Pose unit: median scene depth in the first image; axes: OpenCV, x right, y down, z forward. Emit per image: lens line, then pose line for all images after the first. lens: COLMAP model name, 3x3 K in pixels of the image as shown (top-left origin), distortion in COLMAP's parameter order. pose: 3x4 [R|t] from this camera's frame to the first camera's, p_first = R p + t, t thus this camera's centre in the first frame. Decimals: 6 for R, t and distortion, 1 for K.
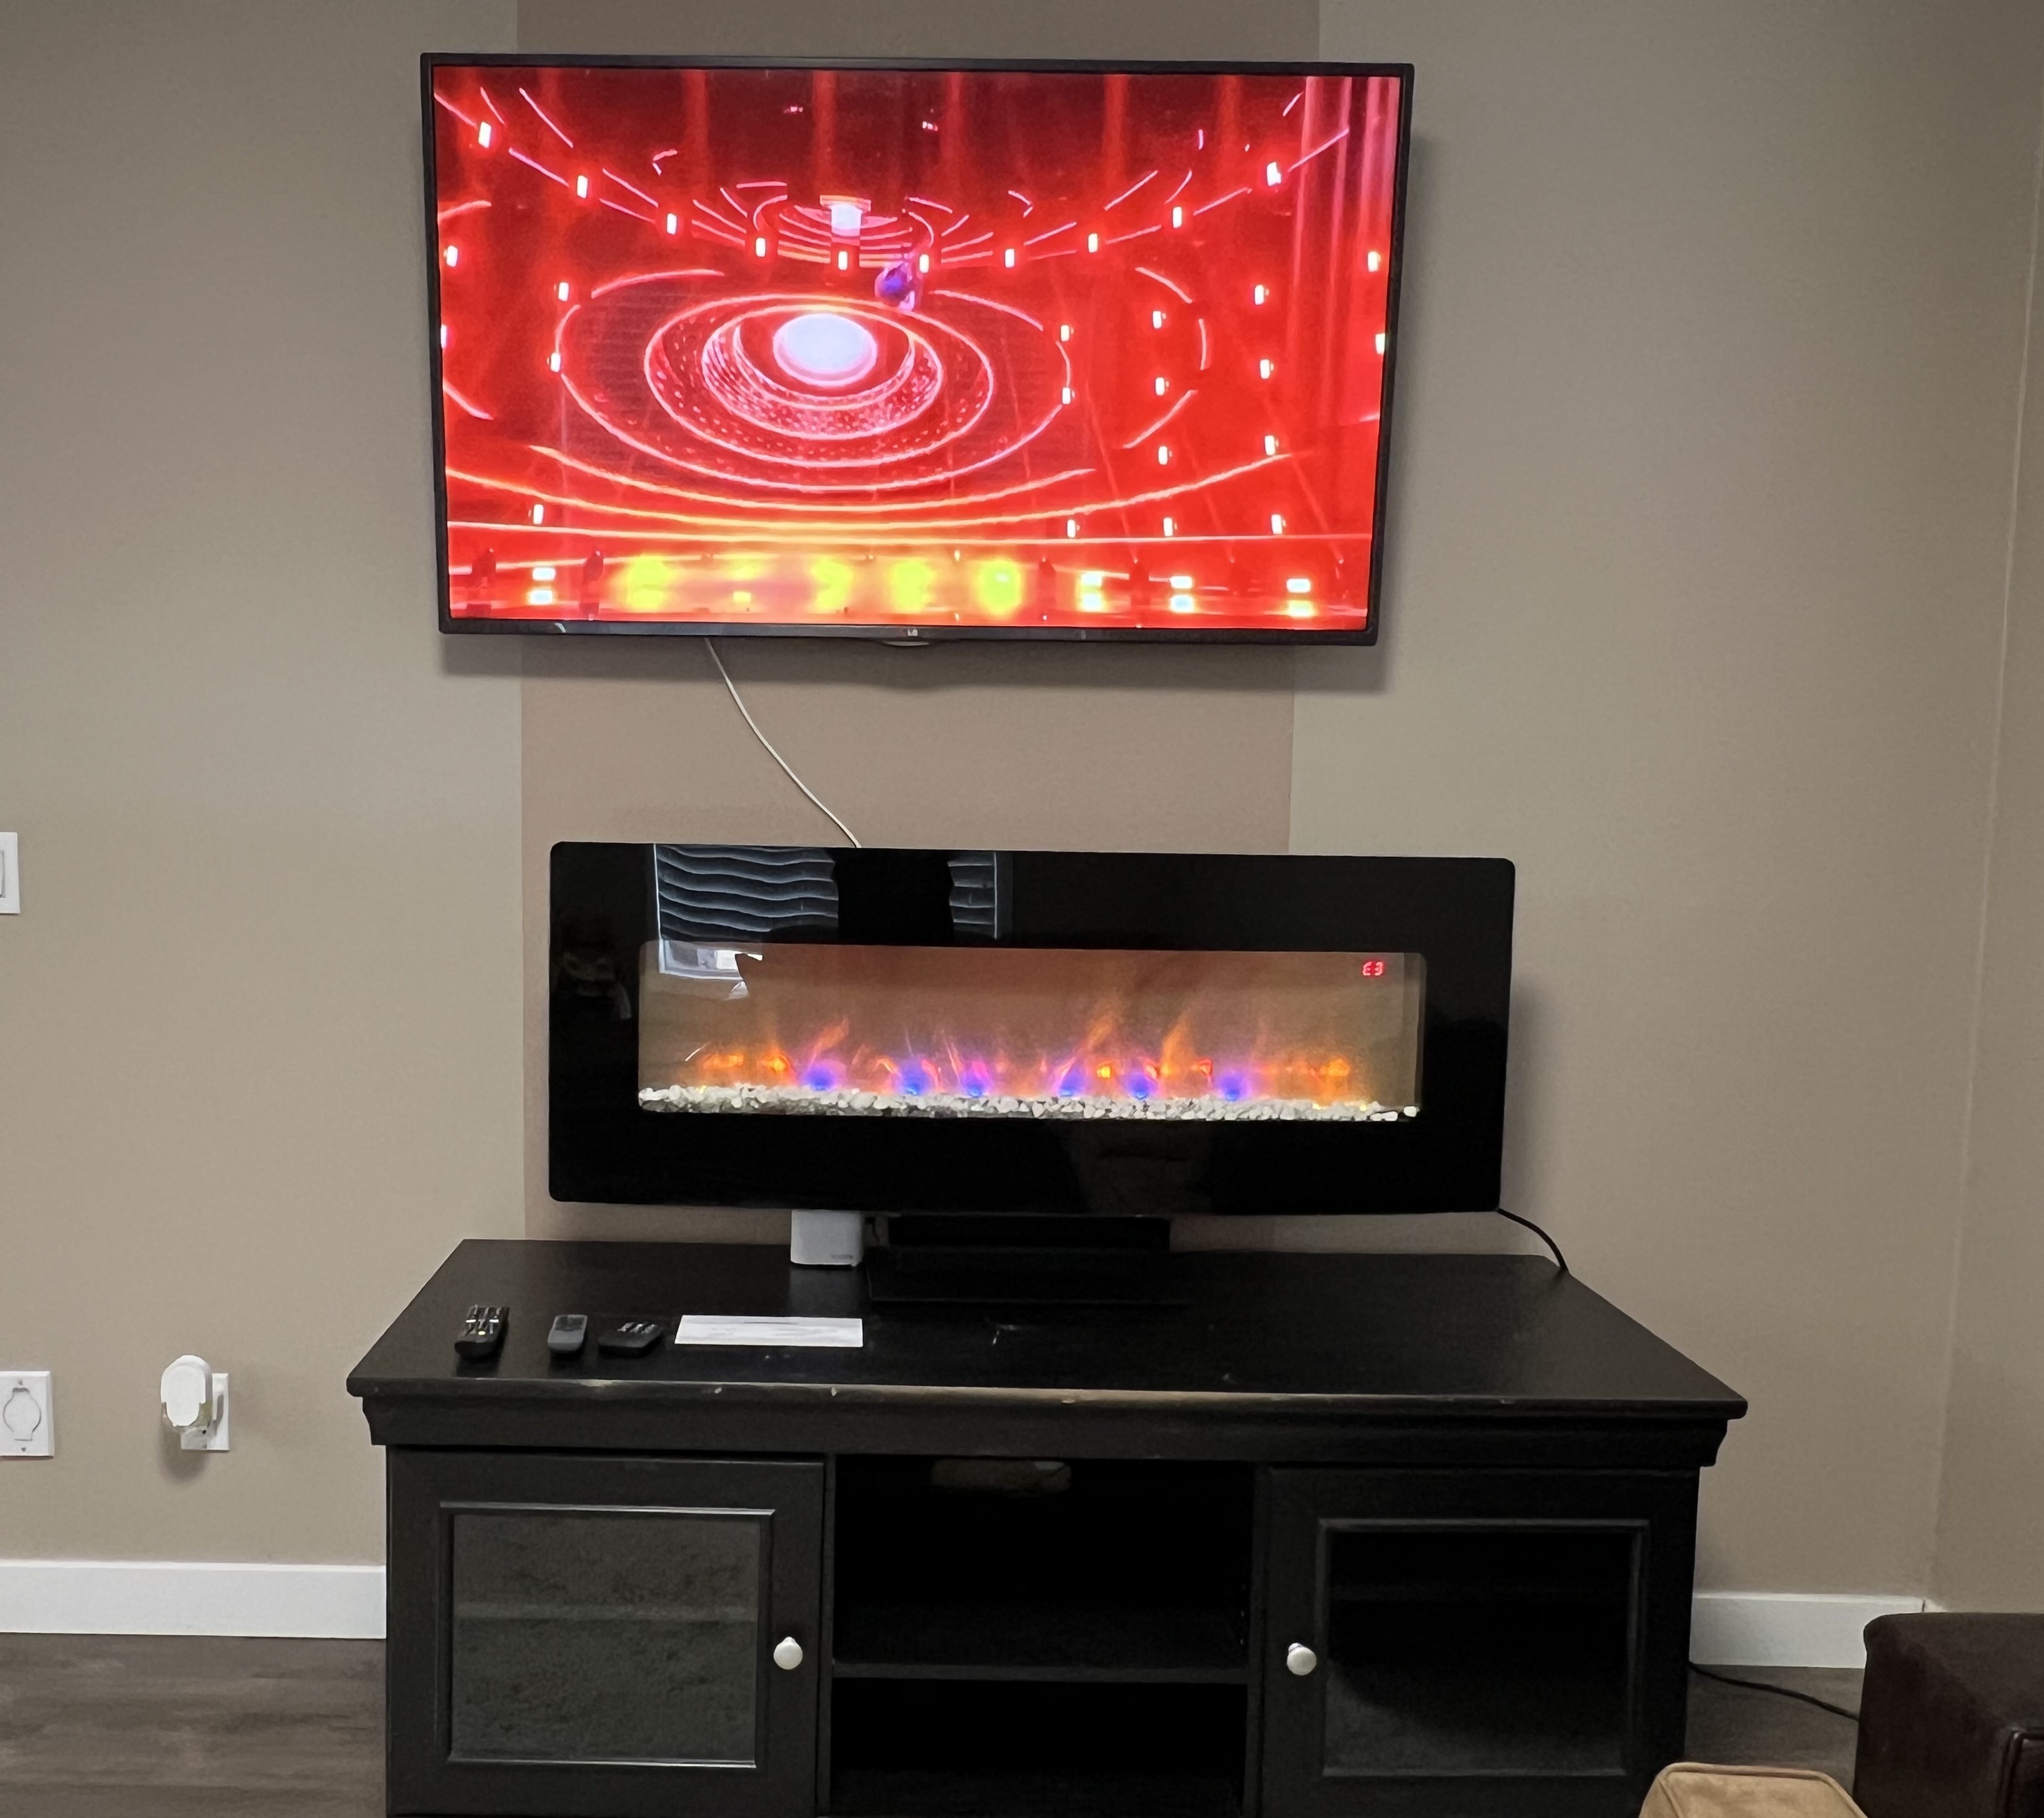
lens RADIAL K [[1866.8, 0, 884.3], [0, 1866.8, 938.6], [0, 0, 1]] dist [-0.000967, 0.000000]
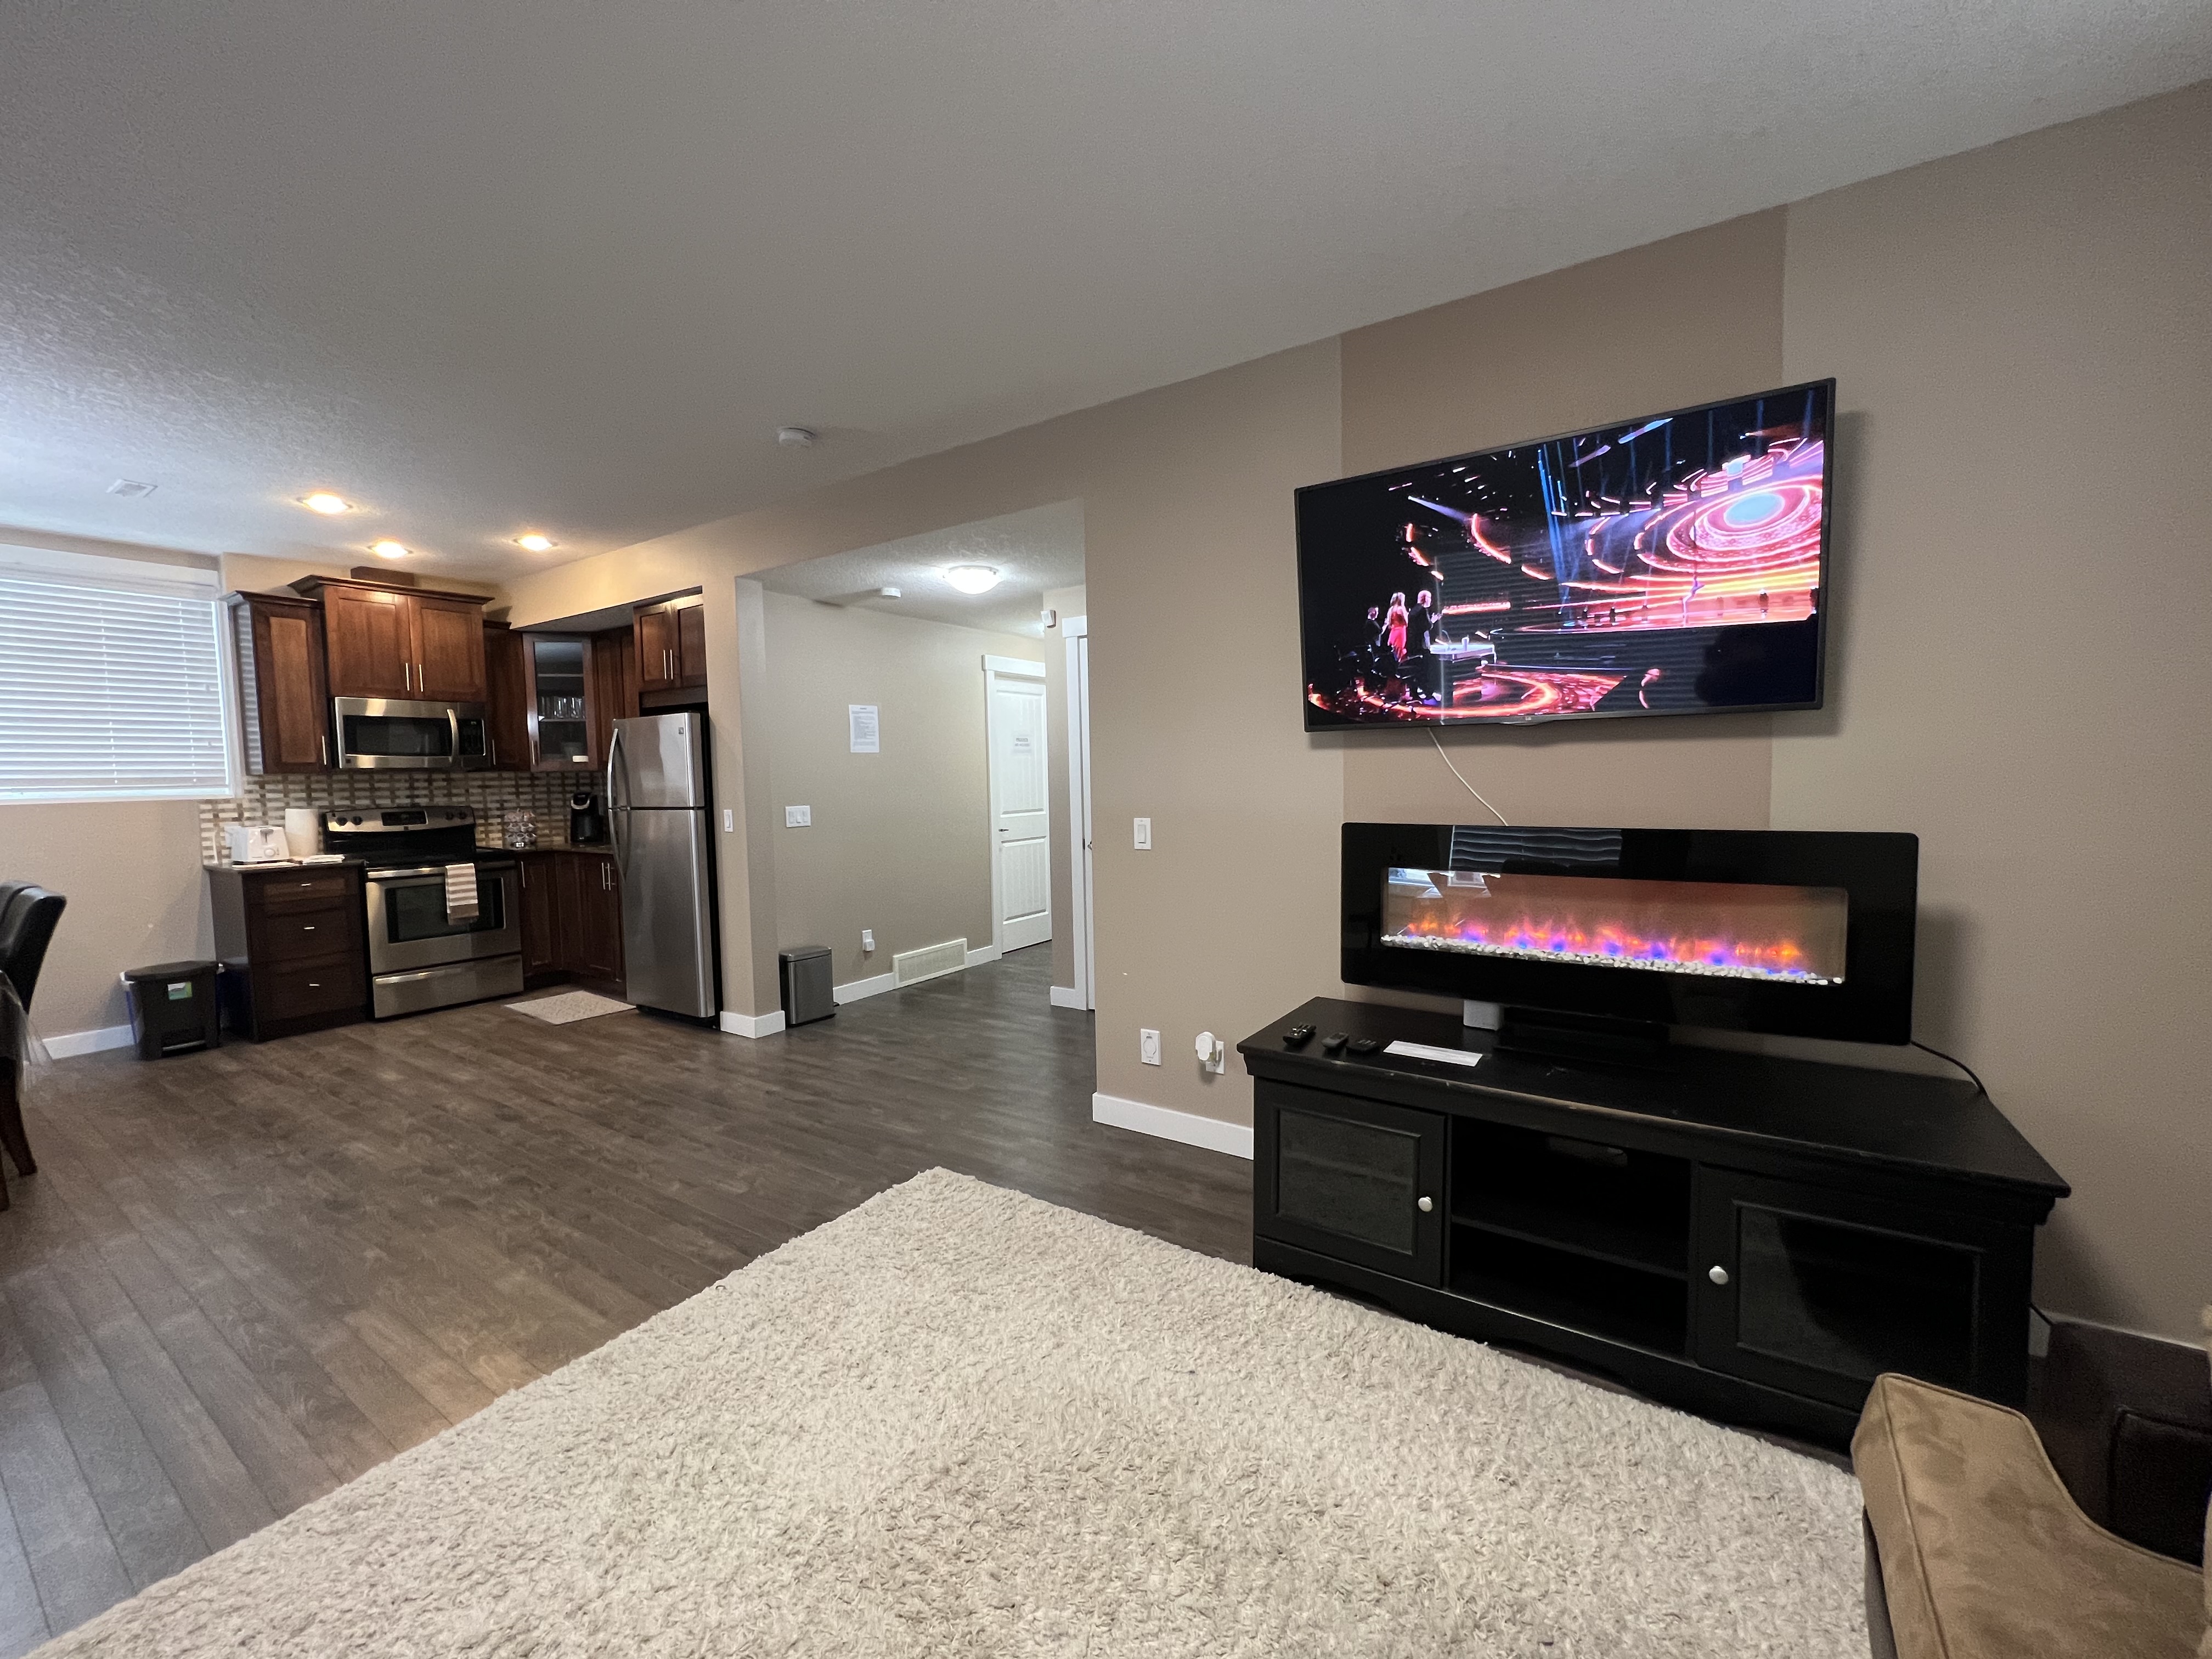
lens RADIAL K [[885.6, 0, 1104.3], [0, 885.6, 828.6], [0, 0, 1]] dist [-0.005971, 0.001409]
pose [[0.831143, 0.004664, -0.556040, 0.172734], [-0.024766, 0.999283, -0.028638, -0.006435], [0.555507, 0.037574, 0.830662, -0.050016]]
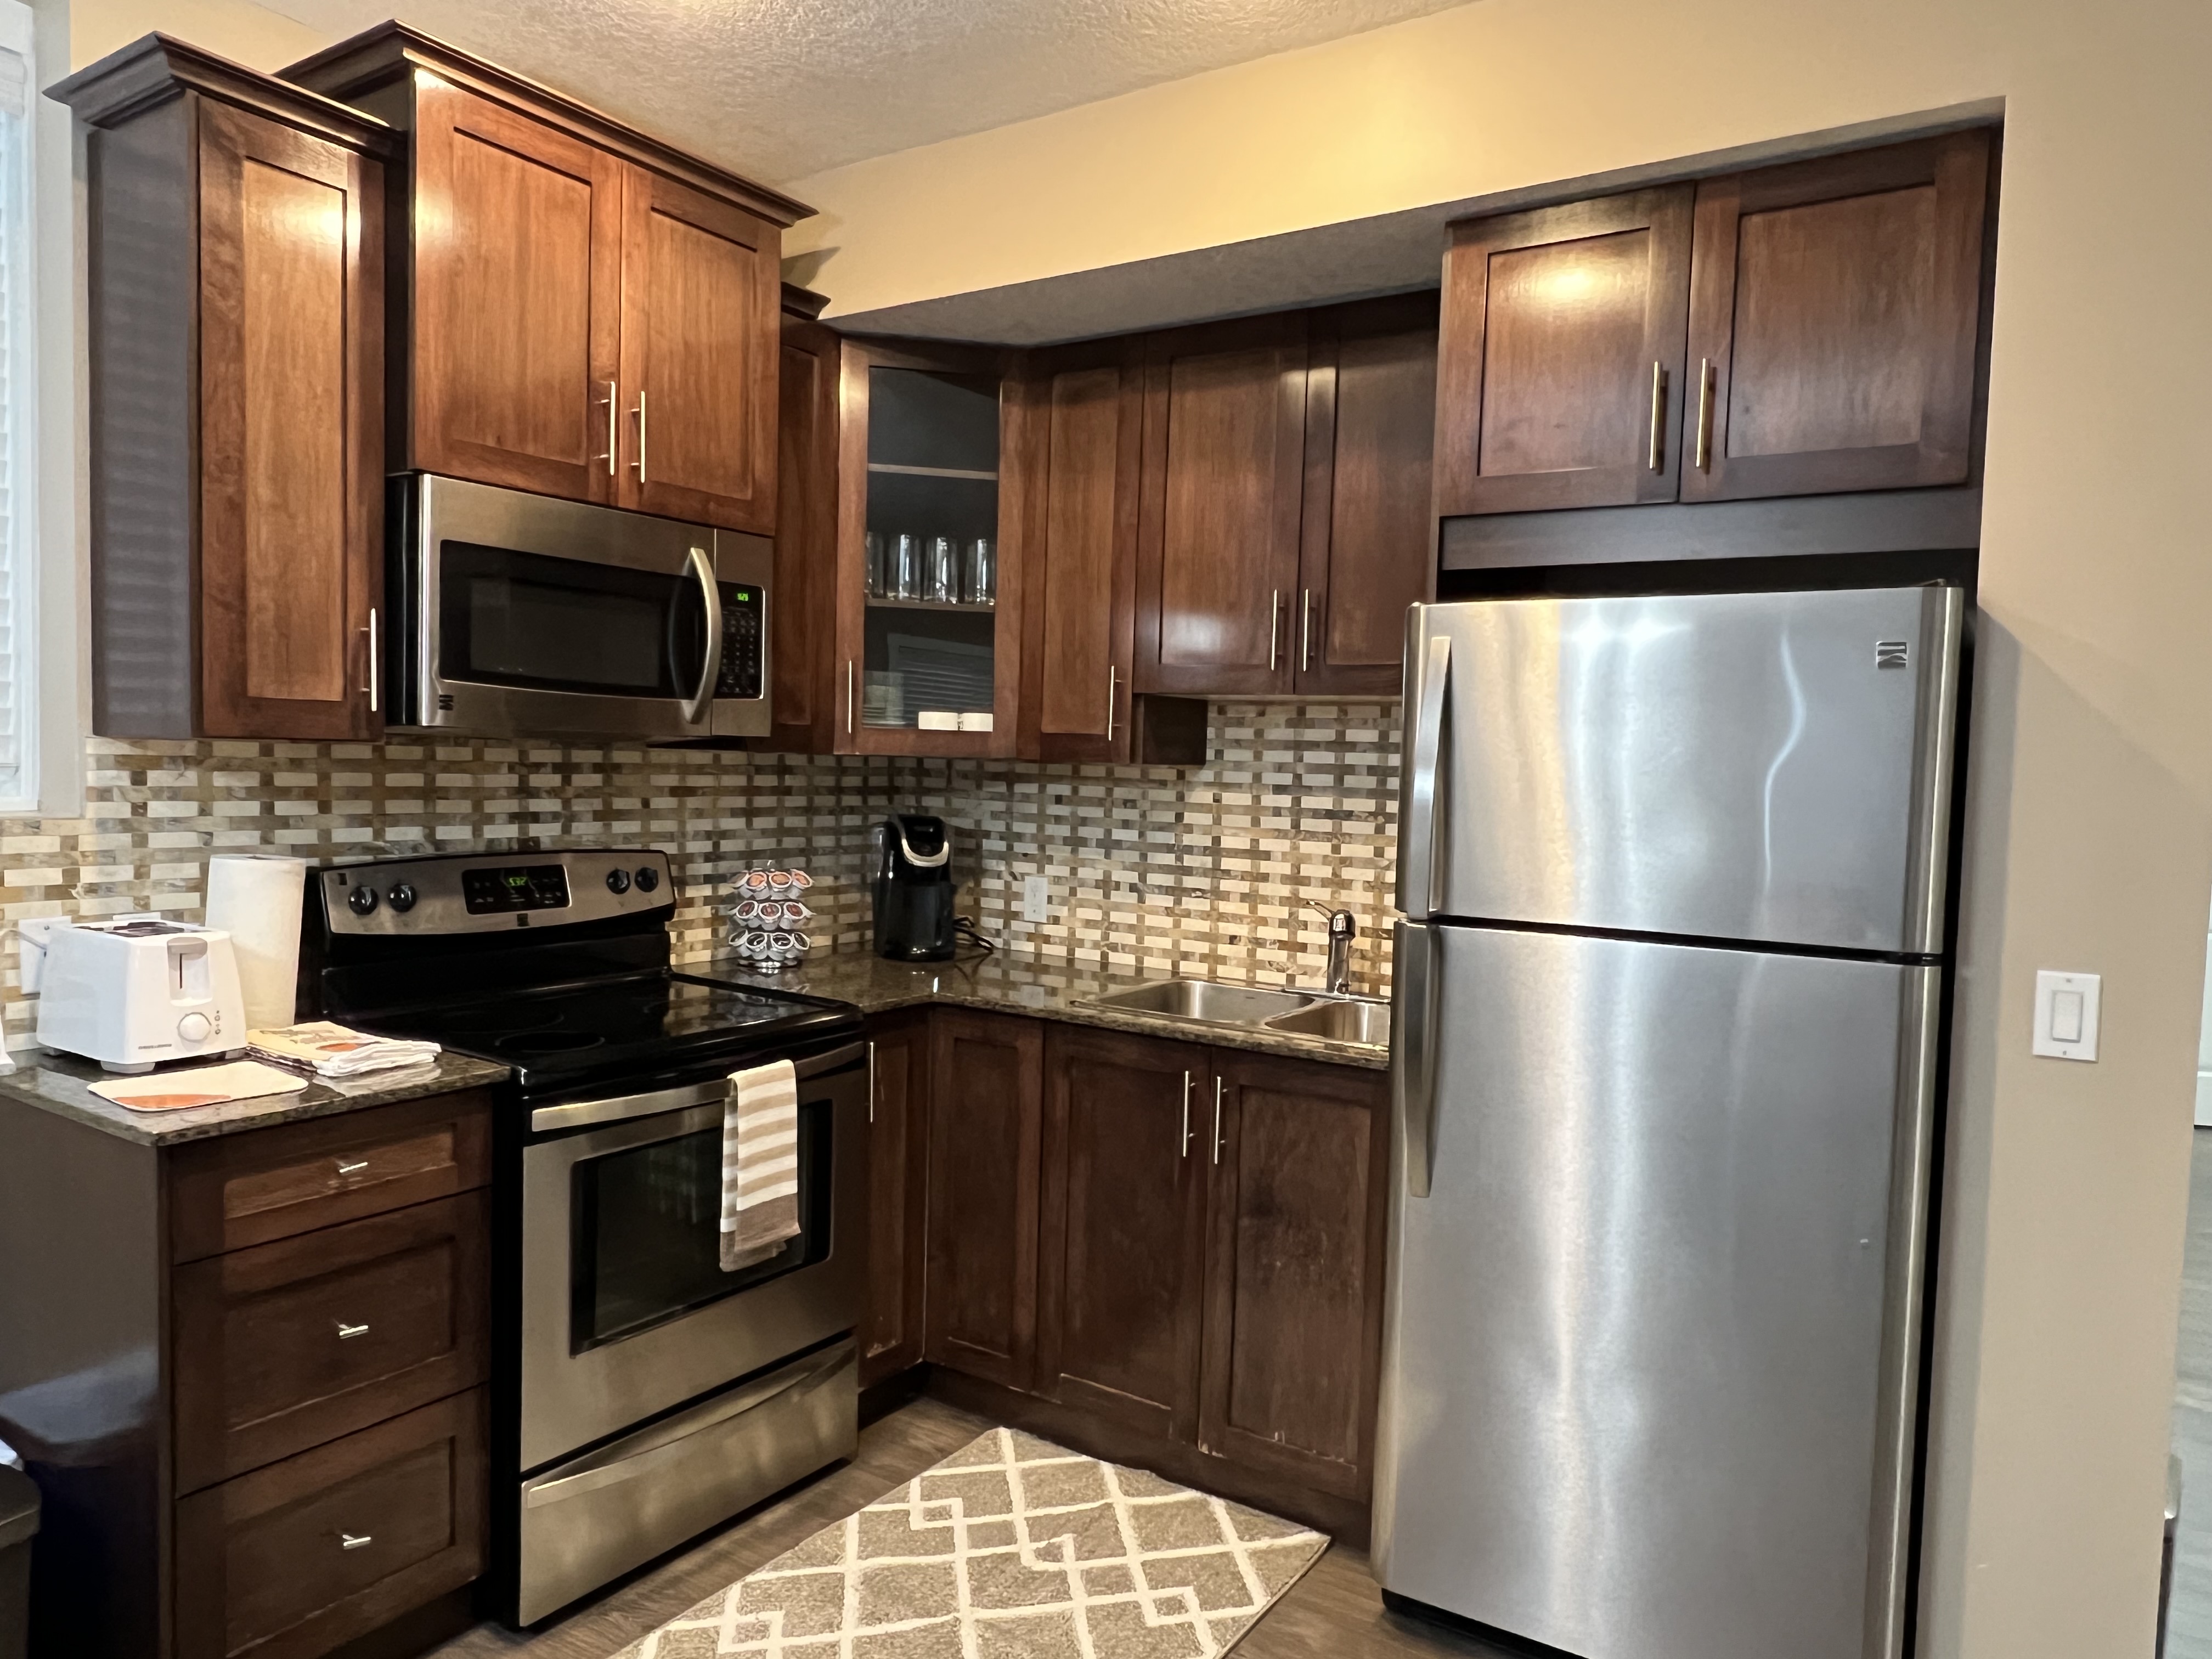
lens RADIAL K [[1439.9, 0, 1091.6], [0, 1439.9, 838.7], [0, 0, 1]] dist [-0.002006, -0.005145]
pose [[0.834053, 0.042926, -0.550012, -1.580112], [-0.073832, 0.996685, -0.034173, -0.089131], [0.546722, 0.069111, 0.834457, 0.119405]]
